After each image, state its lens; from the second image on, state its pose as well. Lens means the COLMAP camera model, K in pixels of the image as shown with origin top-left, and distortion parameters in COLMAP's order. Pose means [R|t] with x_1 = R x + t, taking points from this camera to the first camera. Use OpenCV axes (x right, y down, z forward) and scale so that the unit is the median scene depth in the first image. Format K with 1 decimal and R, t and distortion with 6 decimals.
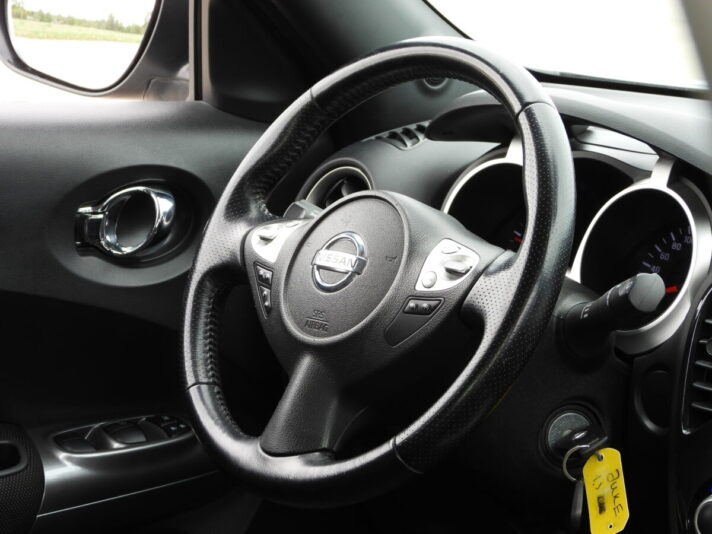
lens RADIAL K [[1893.0, 0, 357.7], [0, 1893.0, 262.9], [0, 0, 1]] dist [-0.127226, 0.000000]
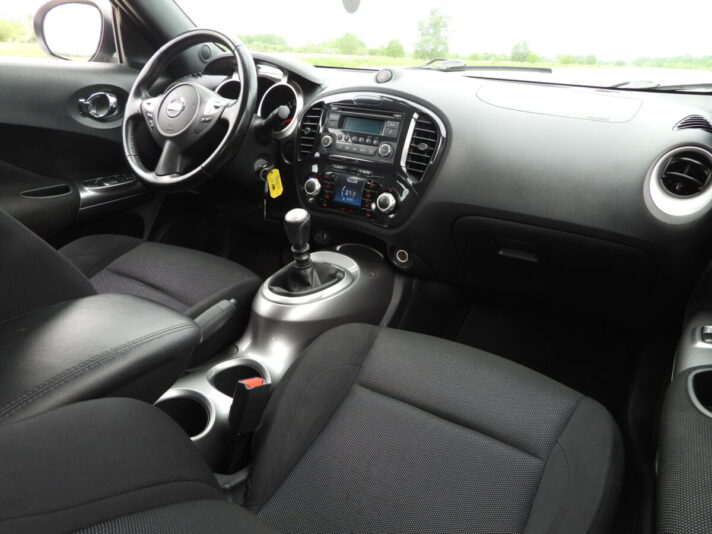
lens RADIAL K [[499.4, 0, 356.5], [0, 499.4, 268.3], [0, 0, 1]] dist [-0.016636, 0.004084]
pose [[0.953445, -0.109252, 0.281080, 0.012346], [0.044175, 0.972612, 0.228196, 0.073157], [-0.298312, -0.205156, 0.932159, 0.154467]]
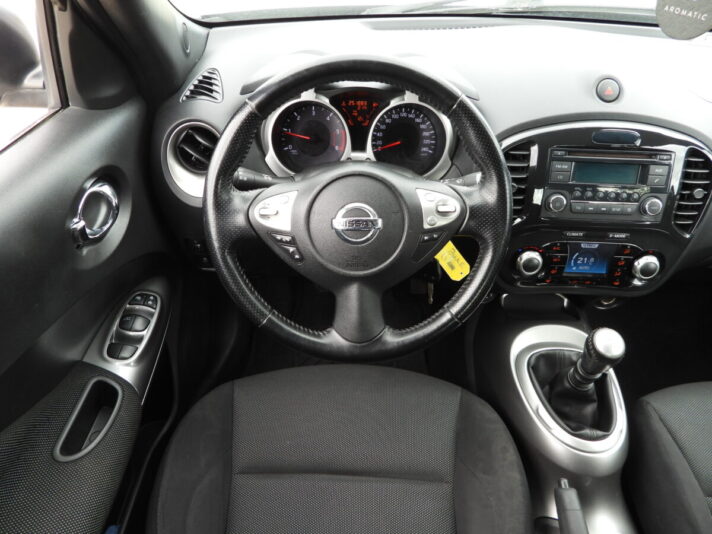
lens RADIAL K [[499.4, 0, 358.9], [0, 499.4, 271.5], [0, 0, 1]] dist [-0.016636, 0.004084]
pose [[0.661236, -0.495711, 0.563061, -0.251969], [0.141692, 0.819588, 0.555157, -0.190566], [-0.736675, -0.287309, 0.612179, 0.692546]]
